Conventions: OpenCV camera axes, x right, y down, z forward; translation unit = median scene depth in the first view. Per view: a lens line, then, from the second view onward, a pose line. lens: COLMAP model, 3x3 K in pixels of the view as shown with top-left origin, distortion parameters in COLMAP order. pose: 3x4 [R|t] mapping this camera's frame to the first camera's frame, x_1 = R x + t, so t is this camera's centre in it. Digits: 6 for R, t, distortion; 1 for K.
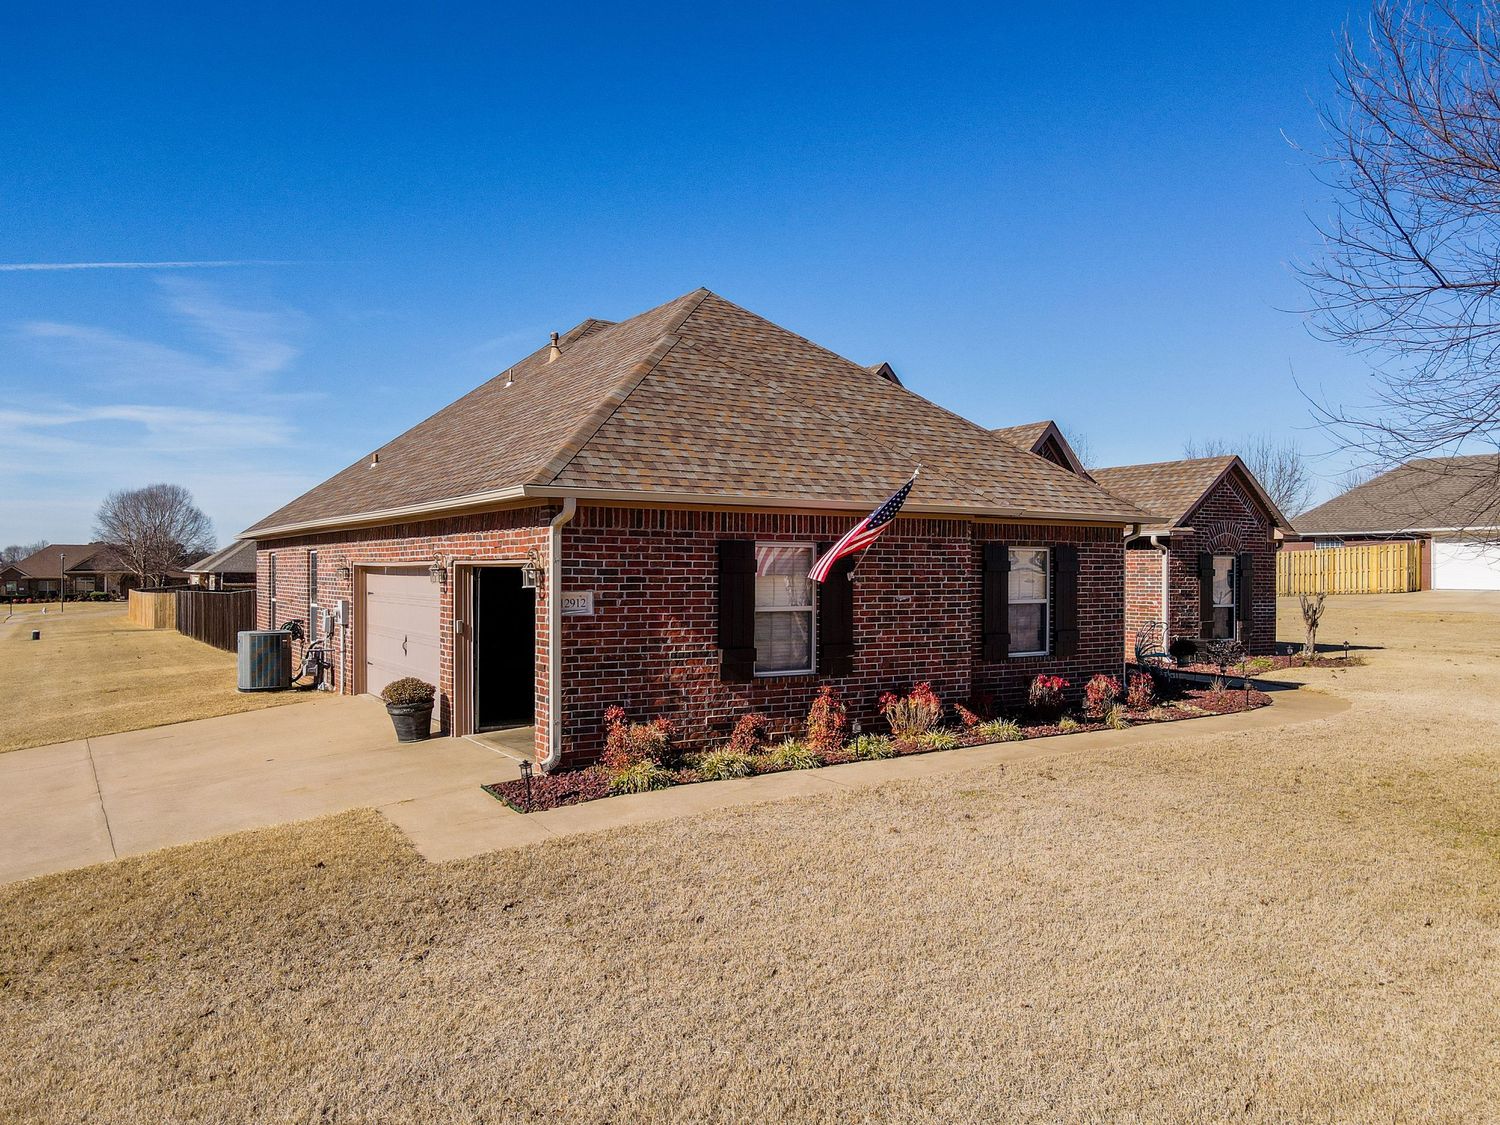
lens RADIAL K [[1099.4, 0, 747.9], [0, 1099.4, 562.3], [0, 0, 1]] dist [0.015117, 0.012647]
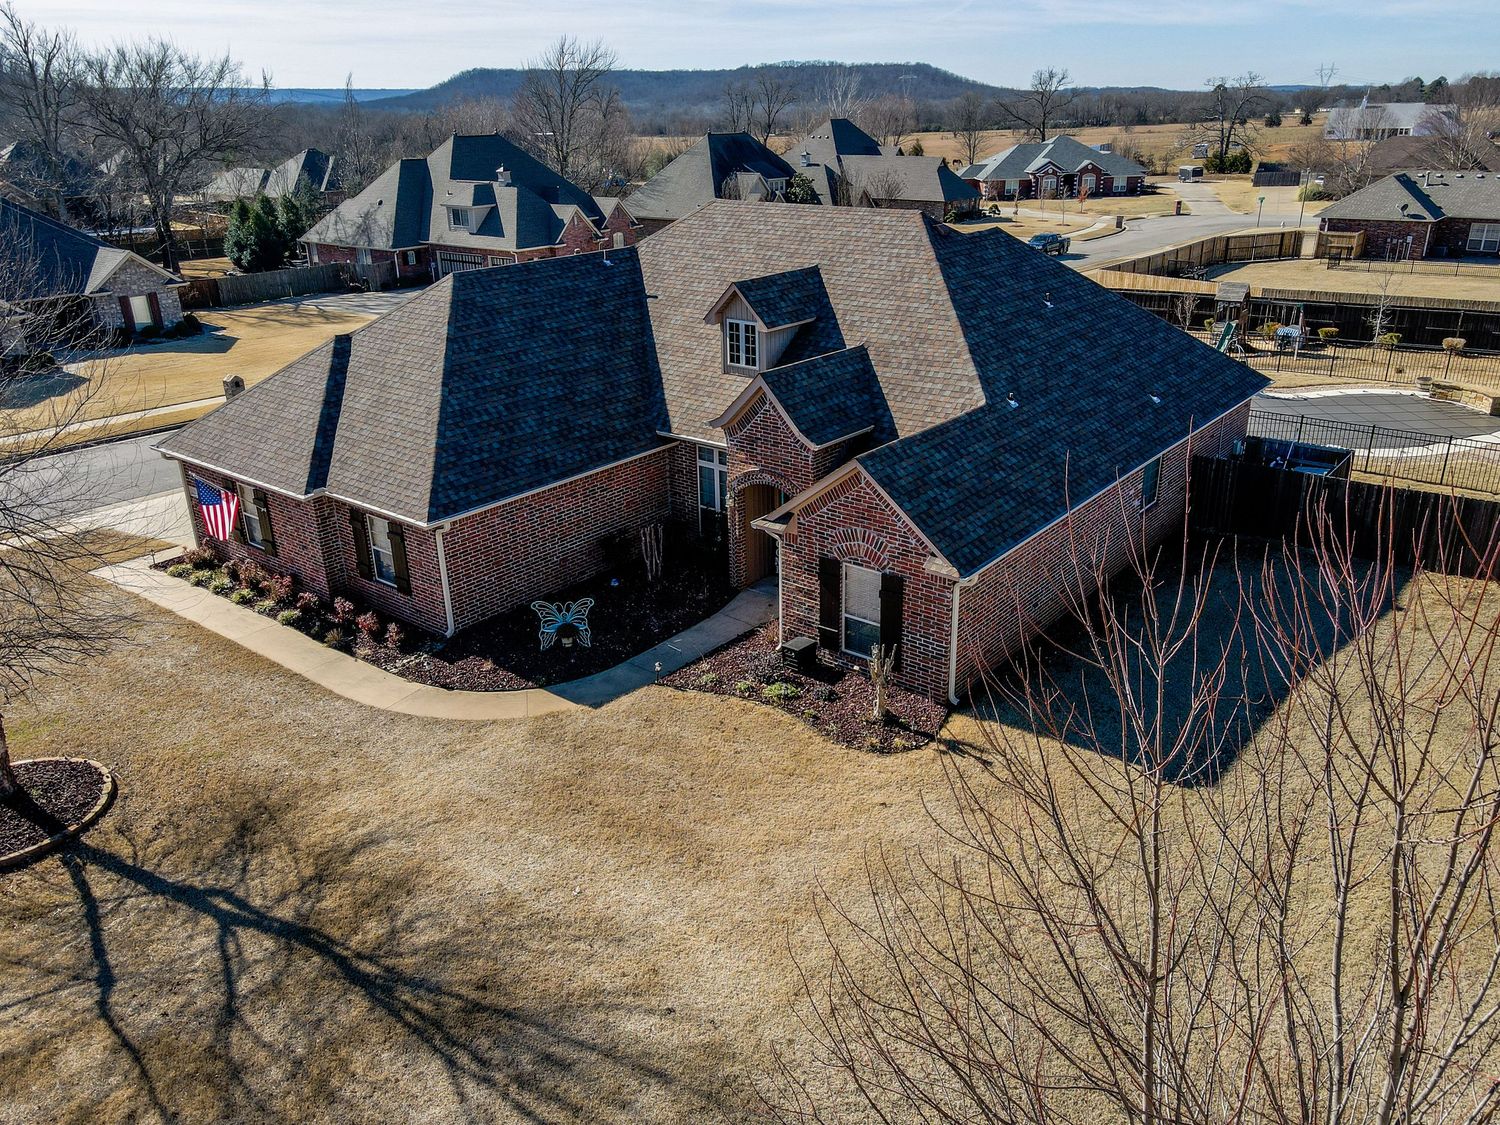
lens RADIAL K [[1139.2, 0, 747.2], [0, 1139.2, 553.6], [0, 0, 1]] dist [0.014895, 0.003170]
pose [[0.328750, 0.342751, -0.880026, 1.767302], [0.030383, 0.927498, 0.372590, -0.519949], [0.943928, -0.149227, 0.294501, 1.001235]]
